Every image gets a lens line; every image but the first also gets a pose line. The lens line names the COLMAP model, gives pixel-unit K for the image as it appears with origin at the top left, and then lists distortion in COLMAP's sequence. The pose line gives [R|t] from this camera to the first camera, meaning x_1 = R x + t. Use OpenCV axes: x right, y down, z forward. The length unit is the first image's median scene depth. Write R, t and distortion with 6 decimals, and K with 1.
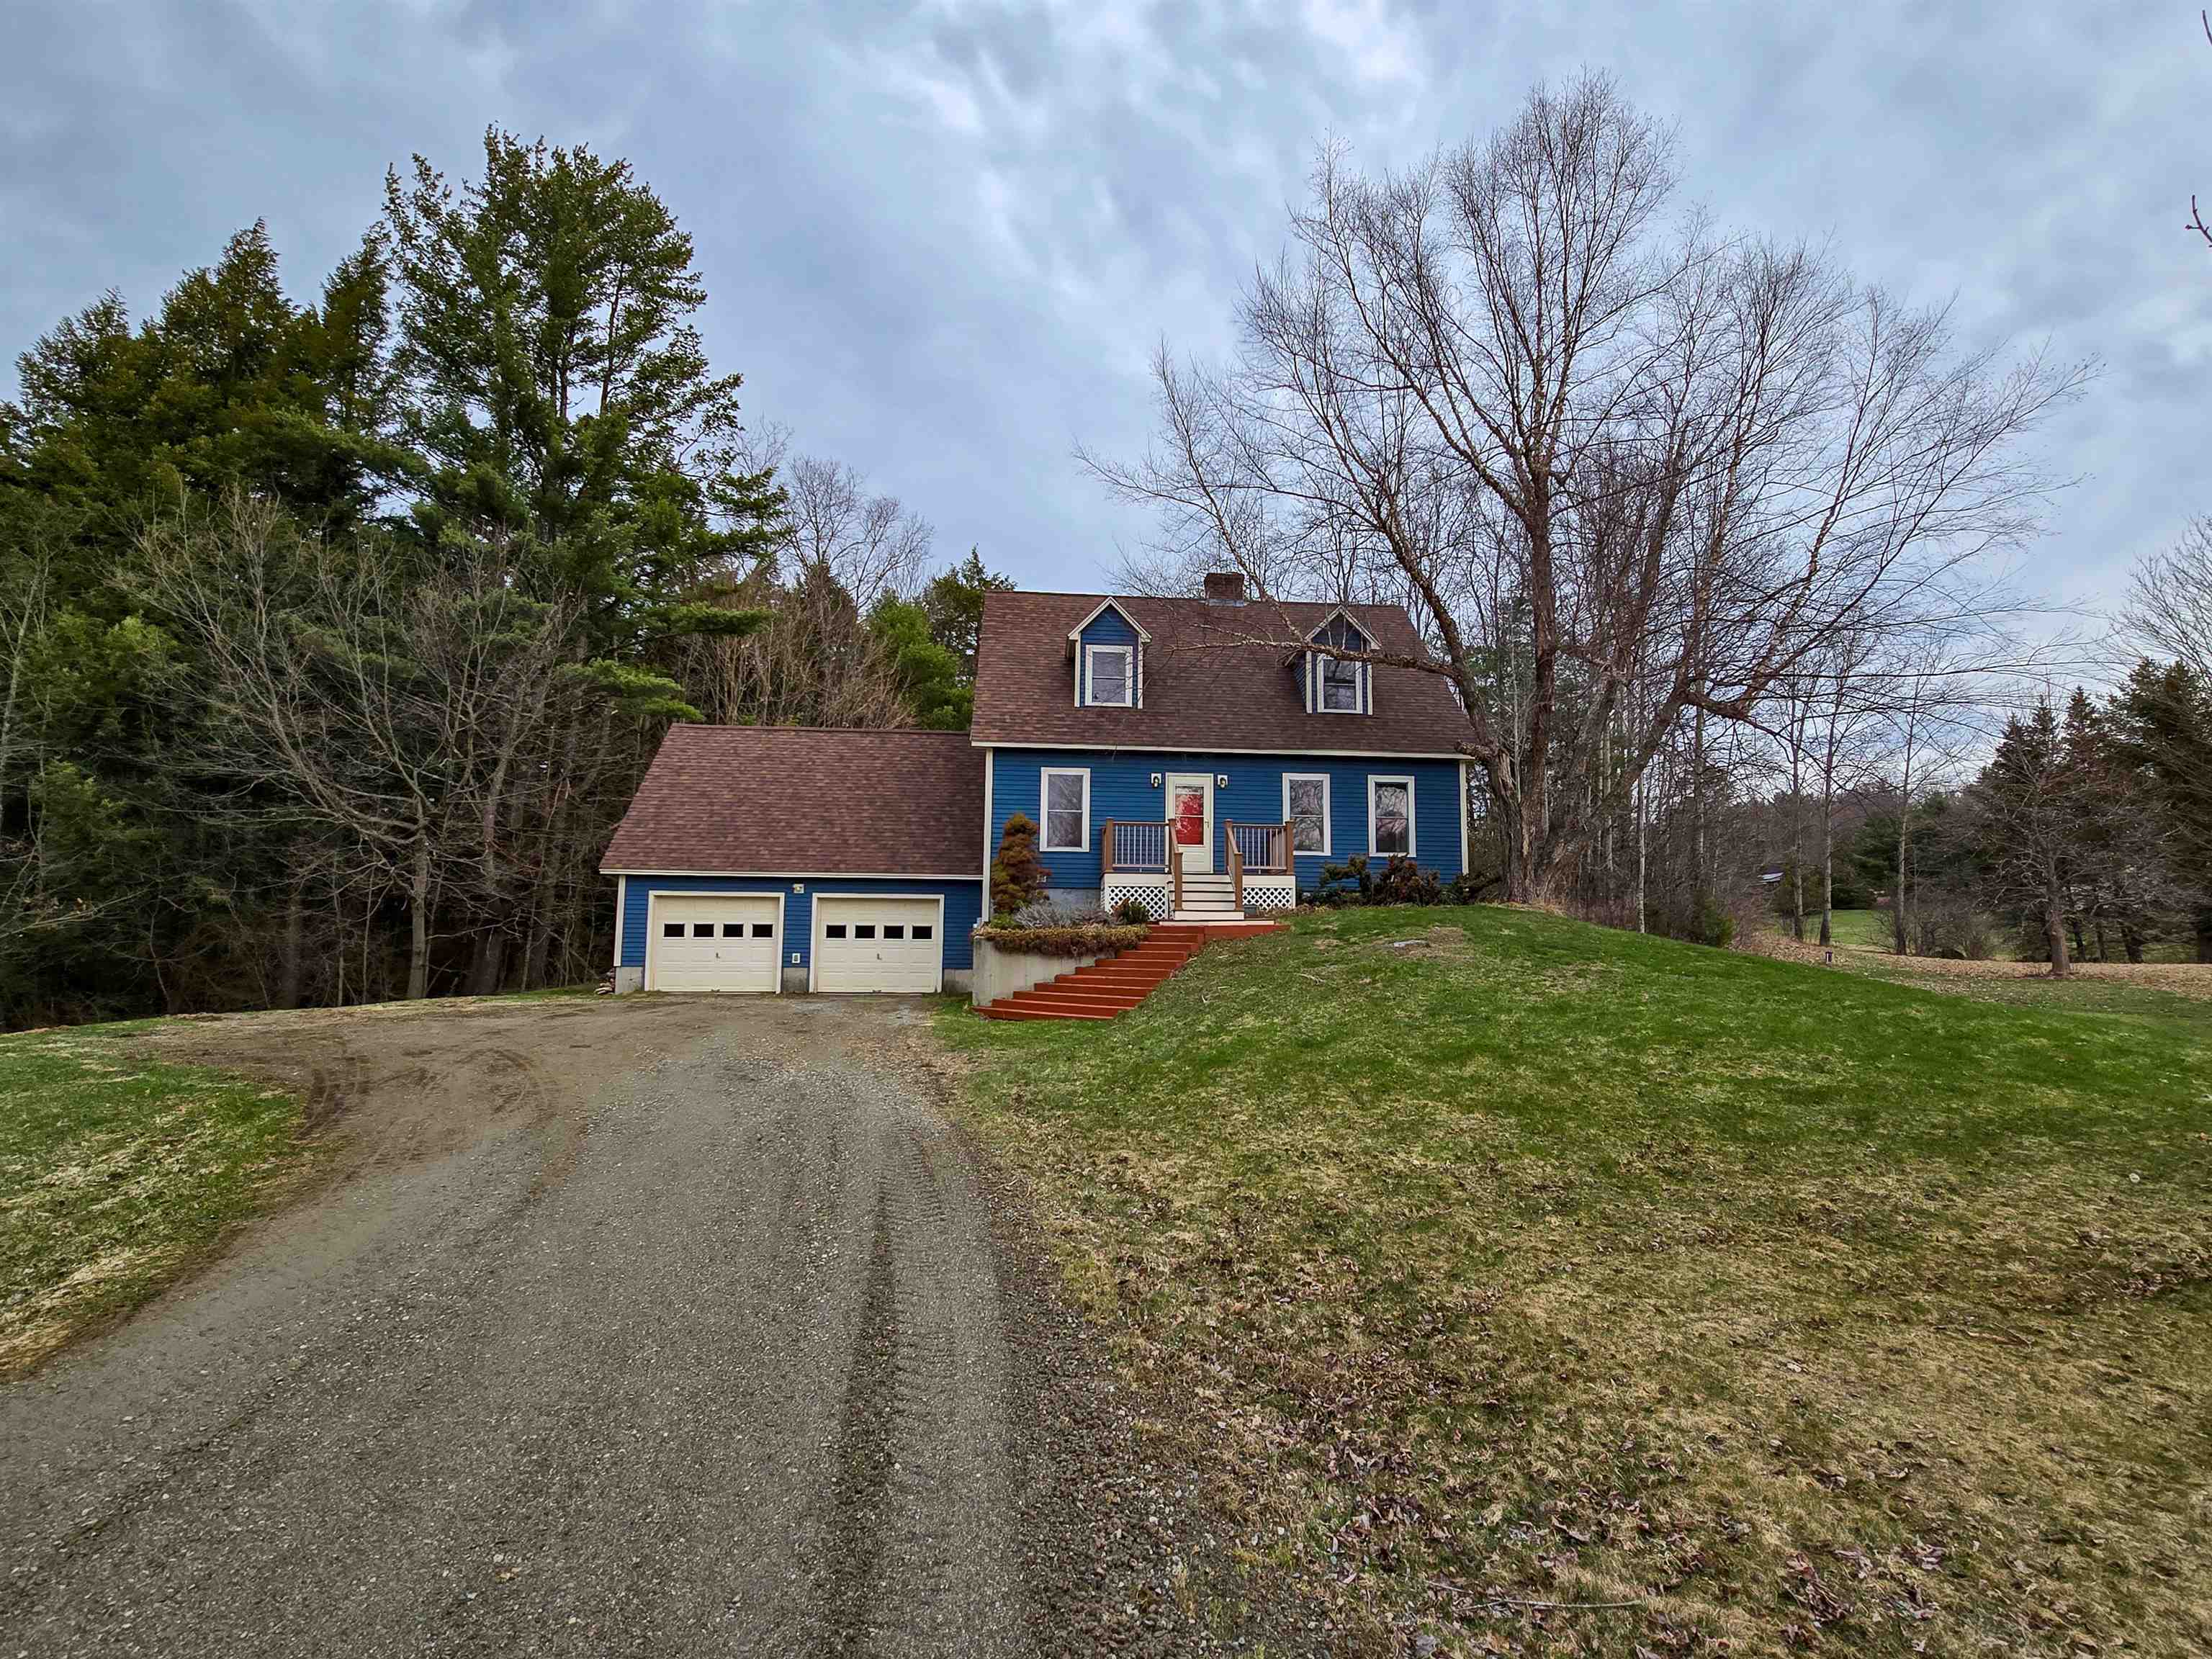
lens RADIAL K [[1050.7, 0, 1122.9], [0, 1050.7, 836.7], [0, 0, 1]] dist [0.003575, 0.000246]
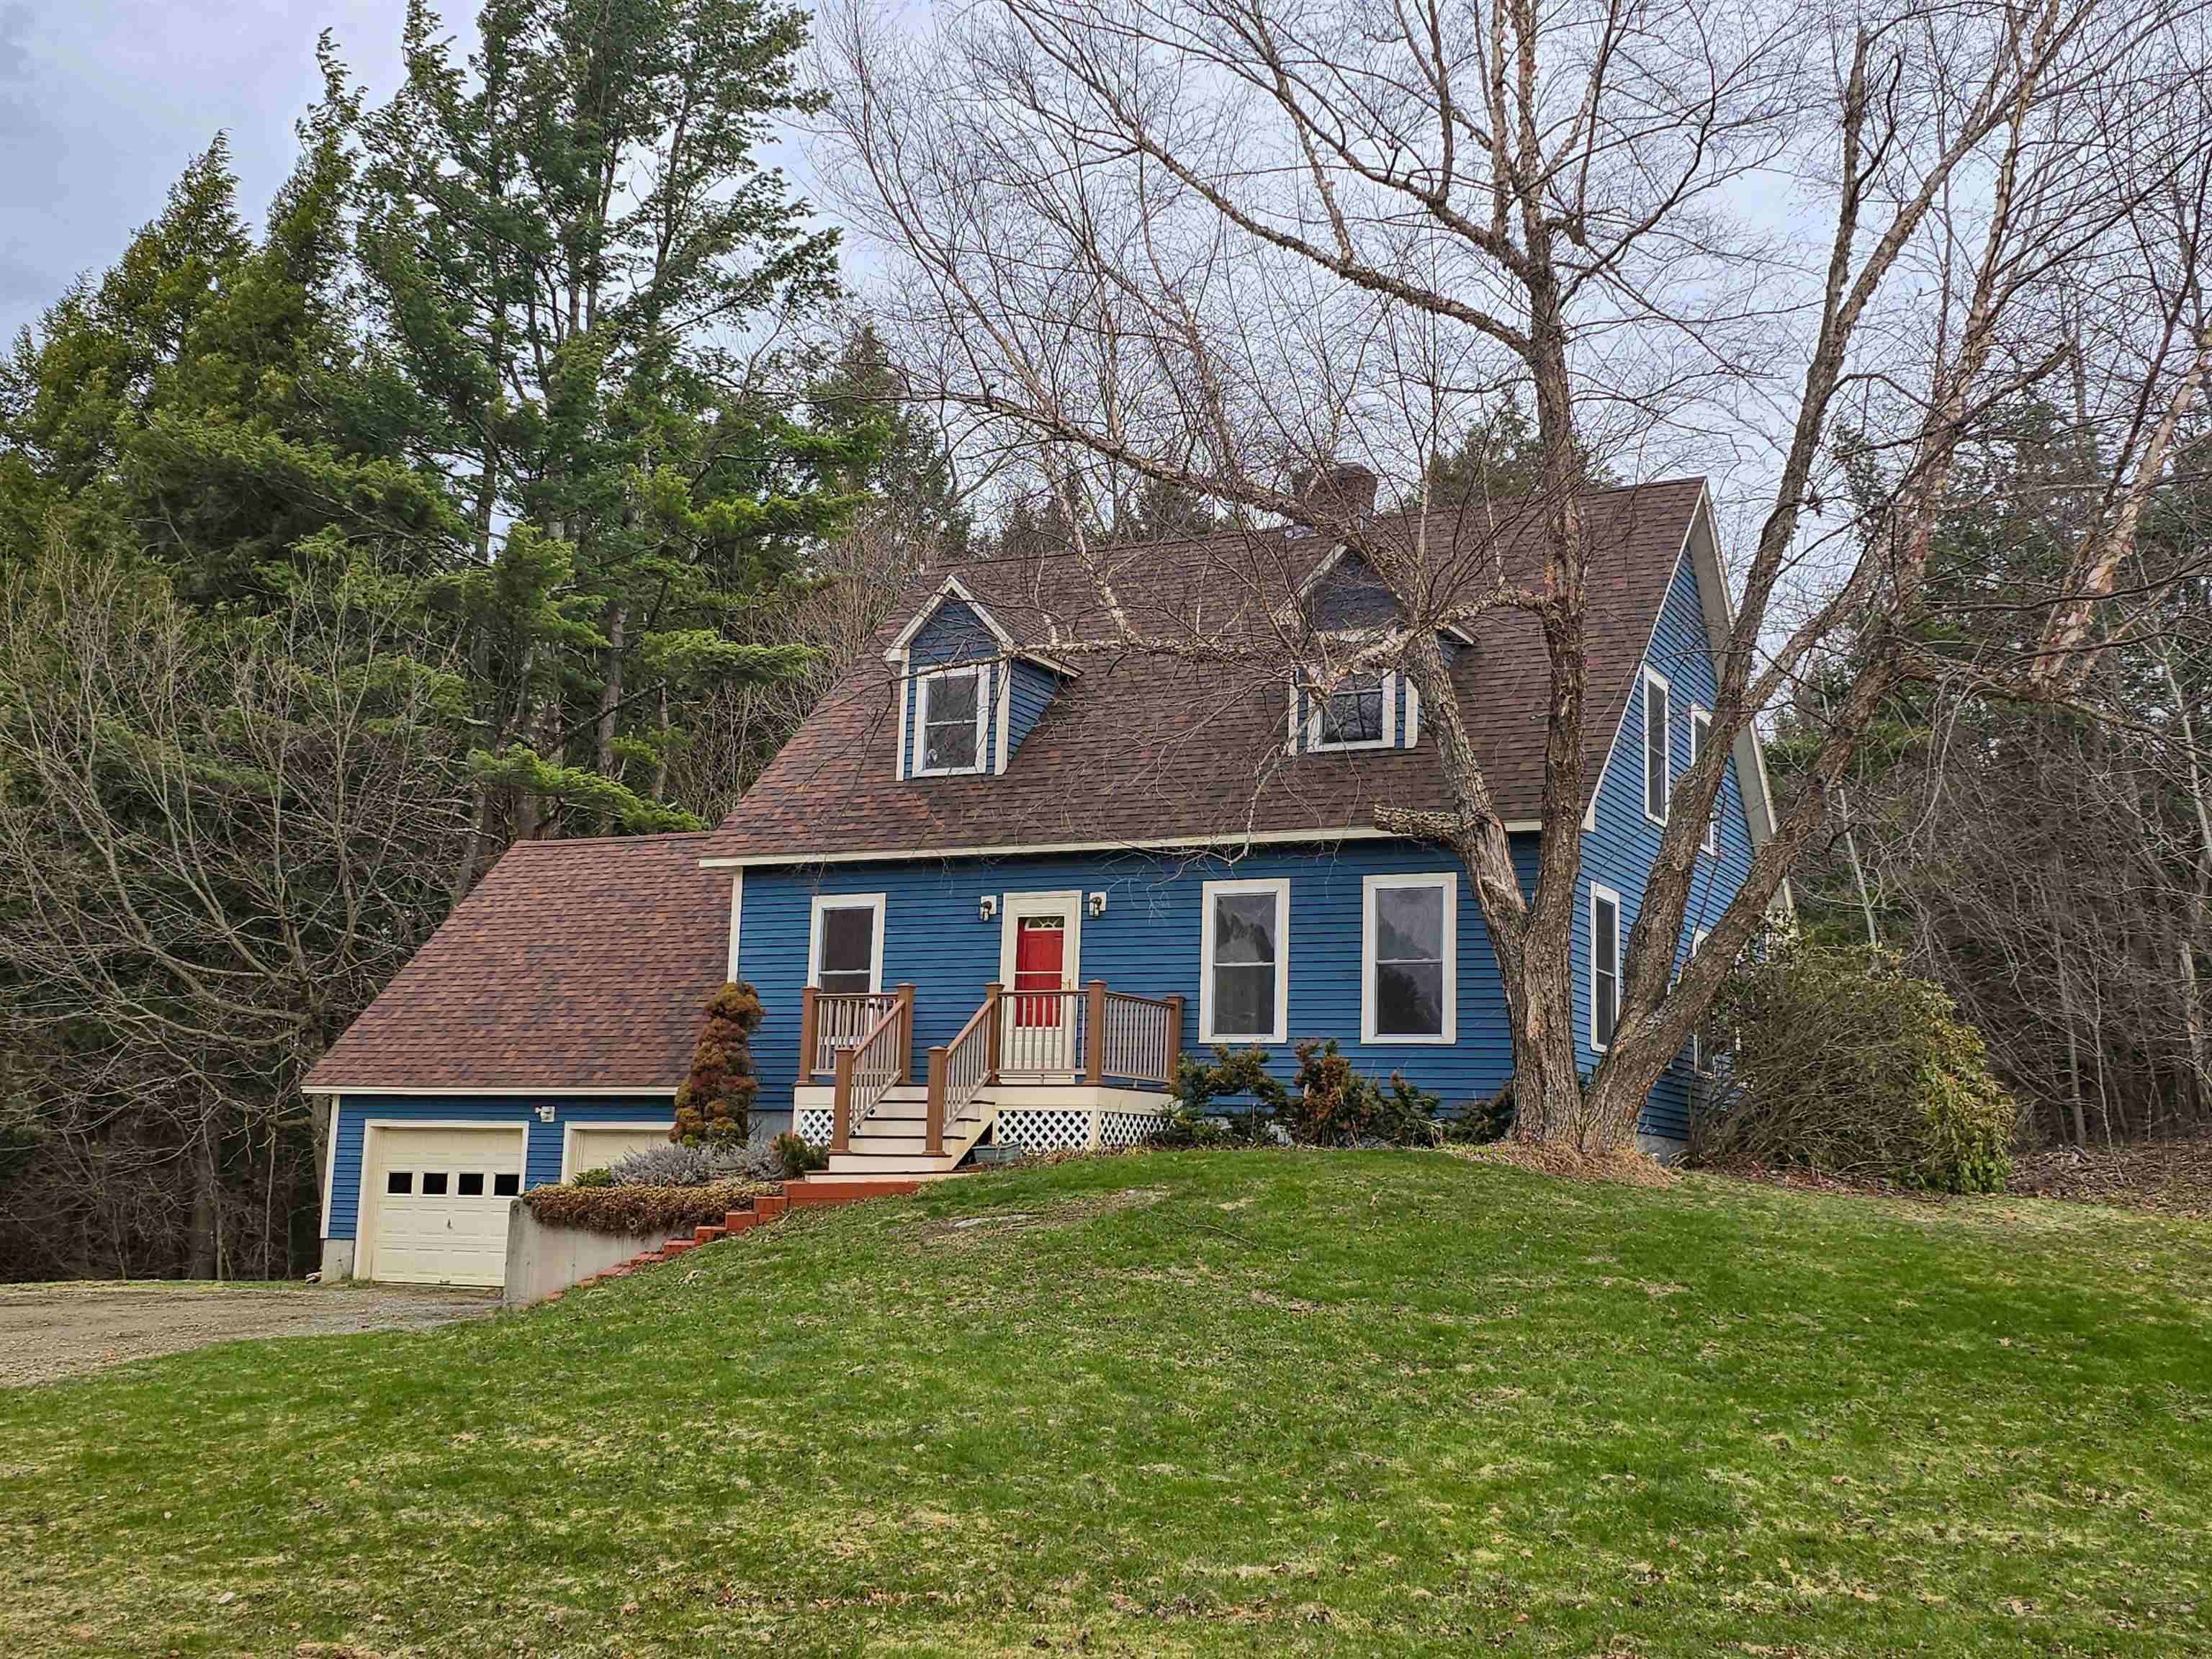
lens RADIAL K [[2380.7, 0, 1106.0], [0, 2380.7, 829.5], [0, 0, 1]] dist [0.136769, 0.004194]
pose [[0.843997, -0.065161, -0.532375, 0.713922], [0.026182, 0.996415, -0.080452, 0.006012], [0.535708, 0.053962, 0.842677, -0.000110]]
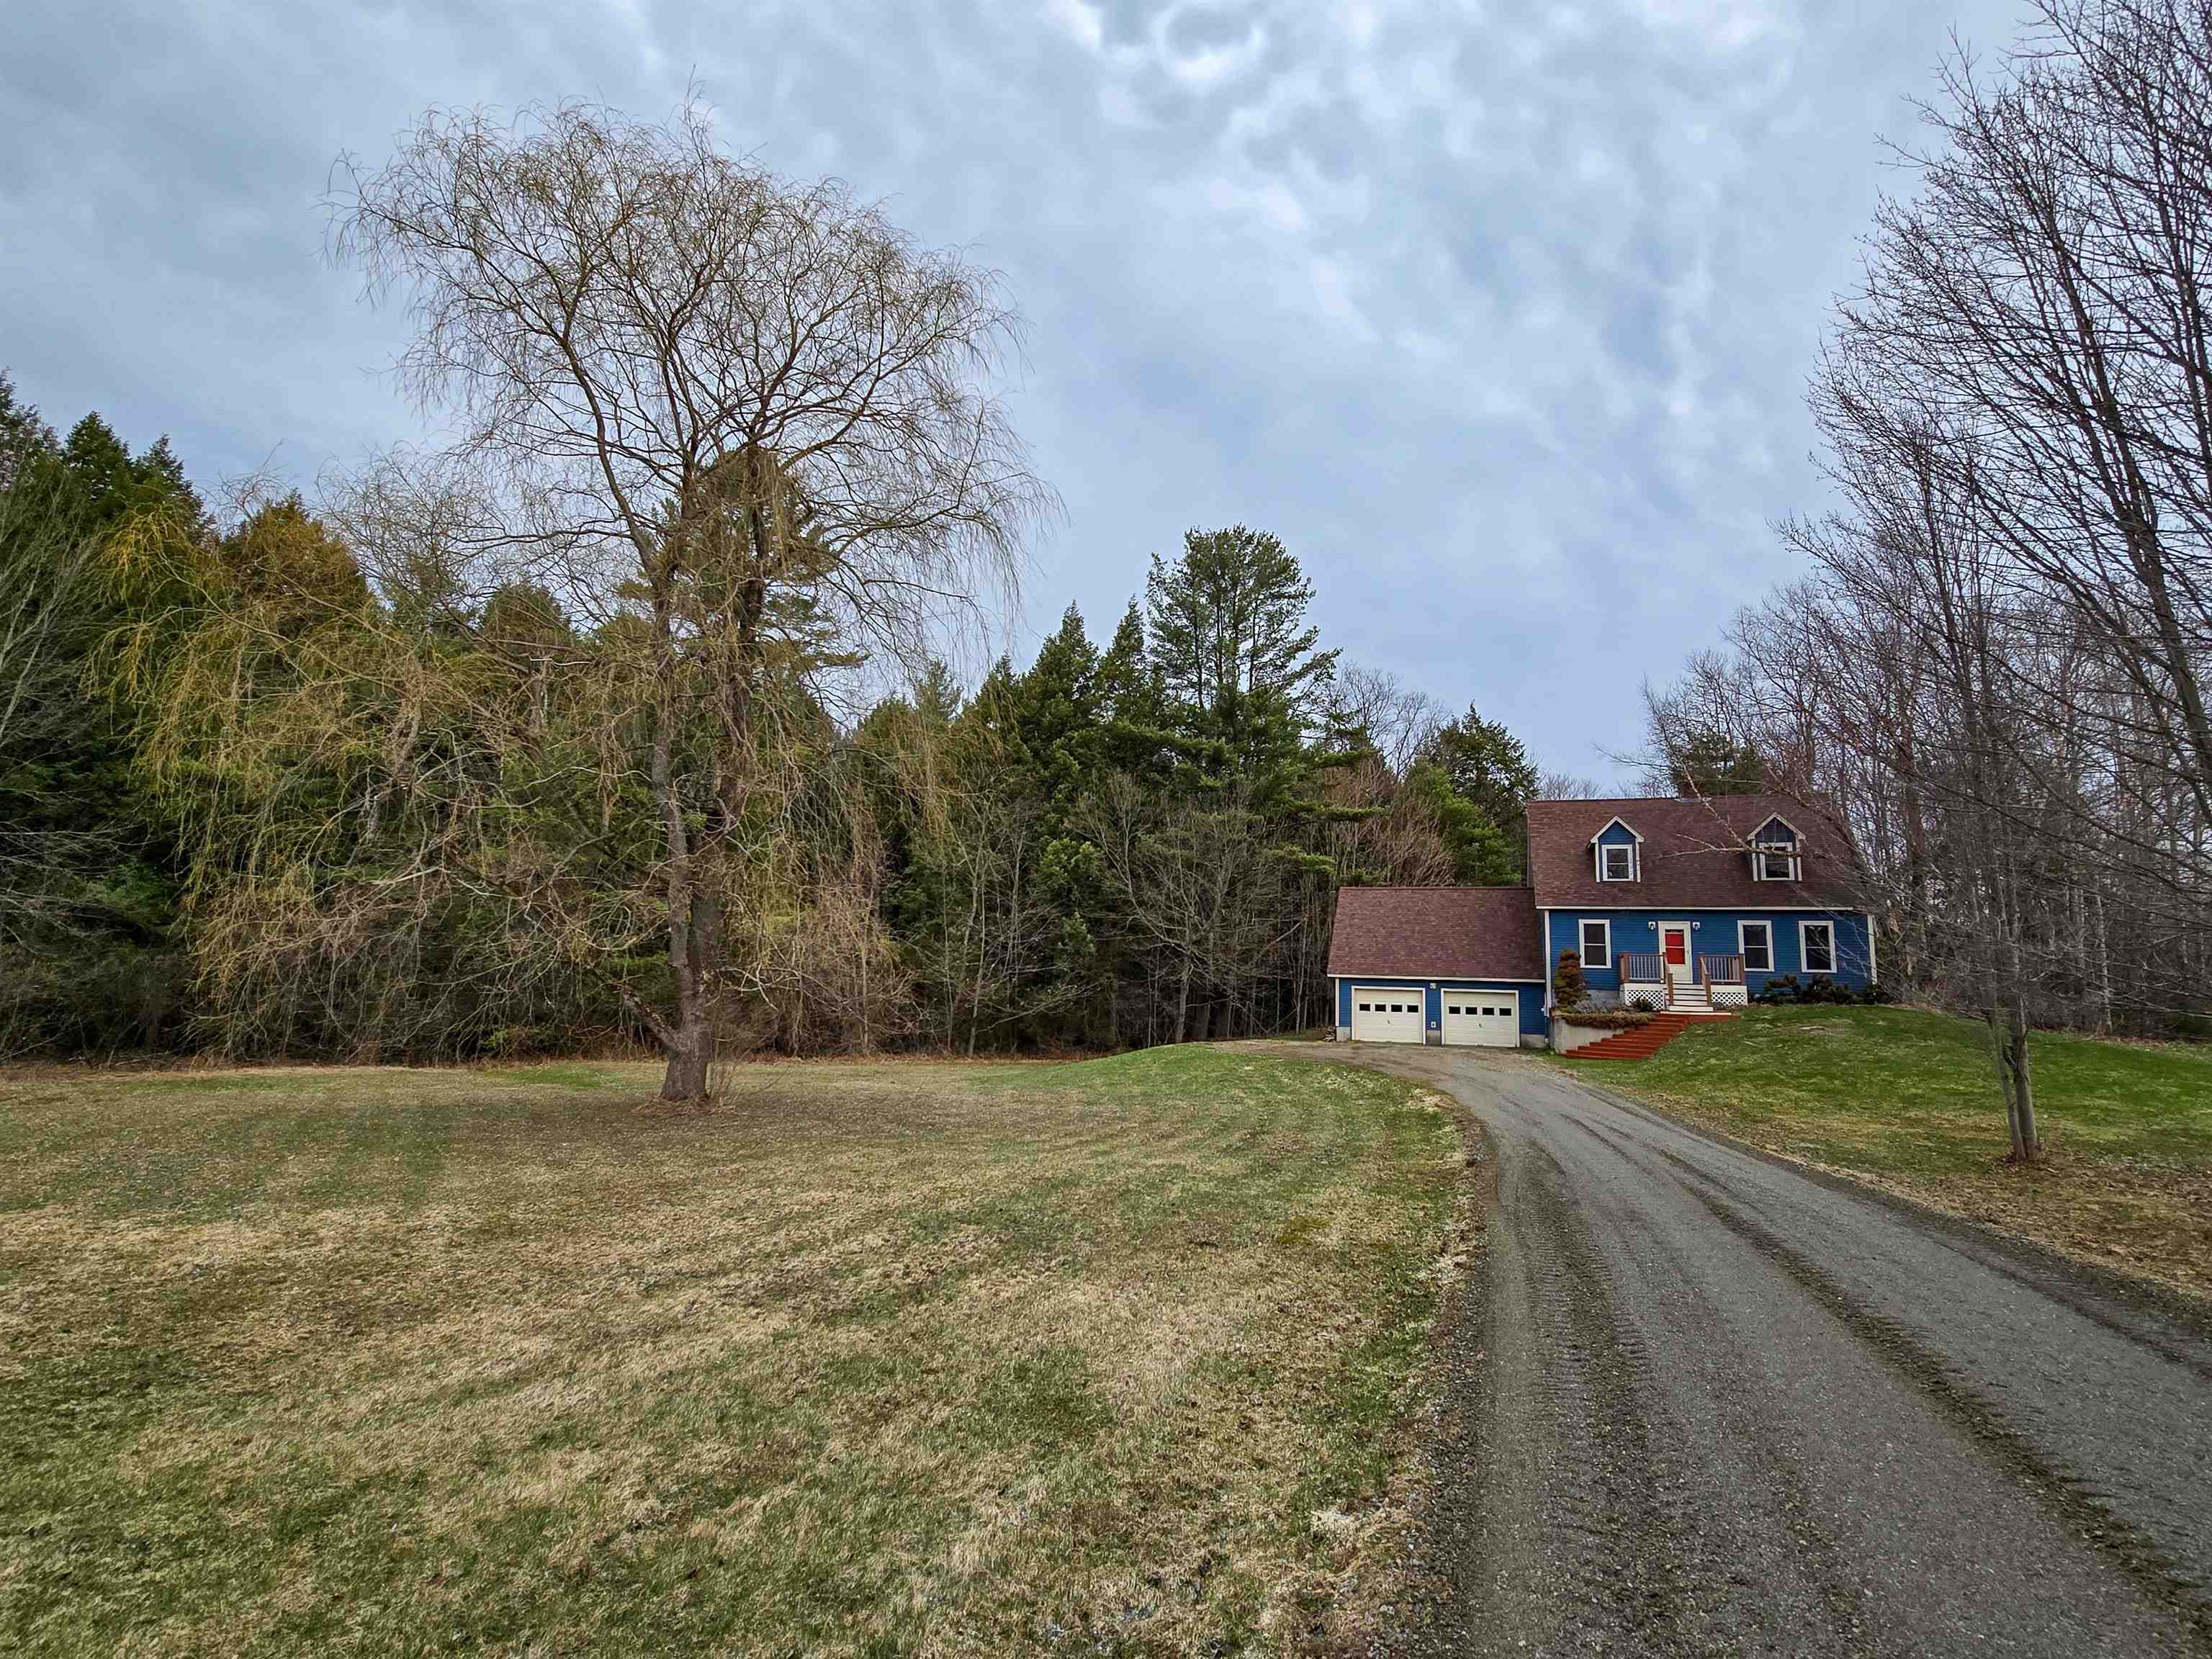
lens RADIAL K [[1050.7, 0, 1122.9], [0, 1050.7, 836.7], [0, 0, 1]] dist [0.003575, 0.000246]
pose [[0.914551, -0.041707, -0.402315, -0.059245], [0.016460, 0.997683, -0.066010, -0.096417], [0.404136, 0.053747, 0.913118, -0.883741]]
